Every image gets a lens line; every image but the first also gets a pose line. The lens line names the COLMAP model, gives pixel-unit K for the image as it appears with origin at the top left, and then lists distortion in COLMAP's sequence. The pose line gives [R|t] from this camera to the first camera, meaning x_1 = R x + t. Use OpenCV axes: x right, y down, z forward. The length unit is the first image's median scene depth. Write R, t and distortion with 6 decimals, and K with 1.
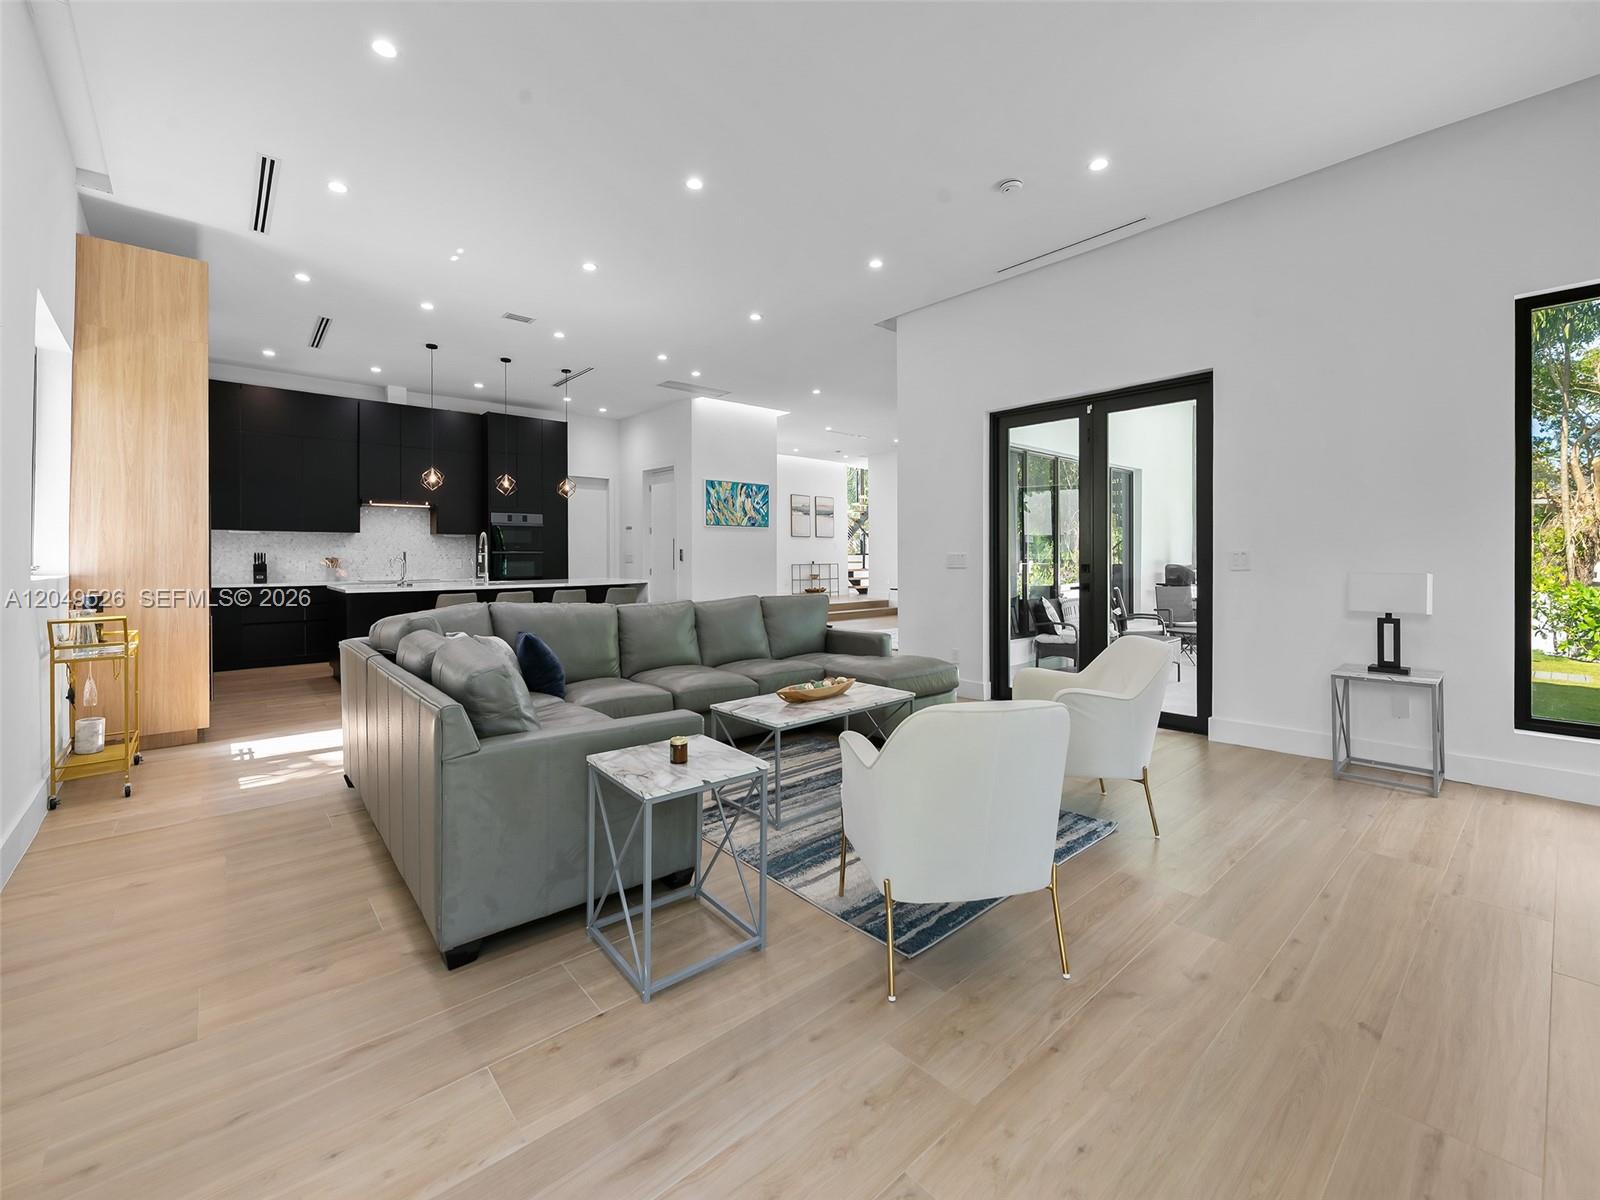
lens RADIAL K [[663.5, 0, 781.8], [0, 663.5, 557.1], [0, 0, 1]] dist [0.029507, -0.000009]
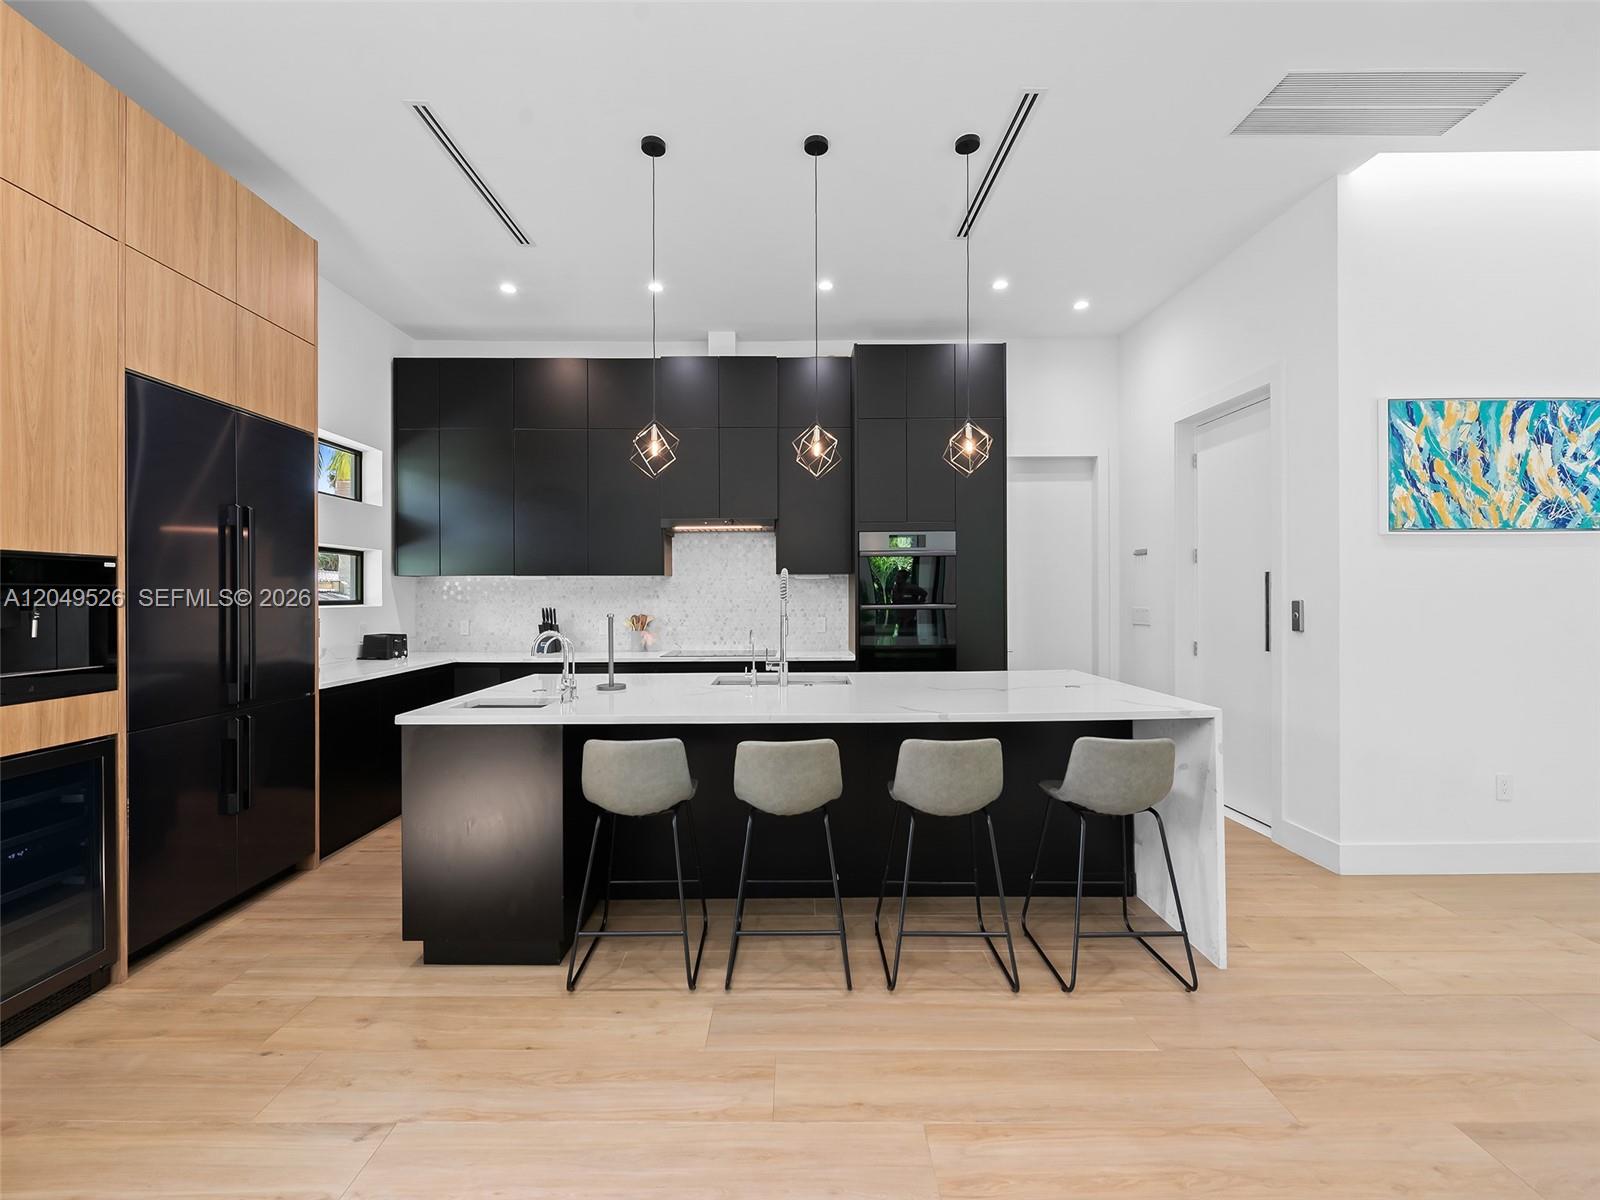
lens RADIAL K [[670.4, 0, 800.0], [0, 670.4, 600.0], [0, 0, 1]] dist [0.000859, 0.000044]
pose [[0.777618, -0.000009, -0.628737, -0.130265], [-0.000618, 1.000000, -0.000779, -0.011400], [0.628736, 0.000994, 0.777618, 0.525337]]
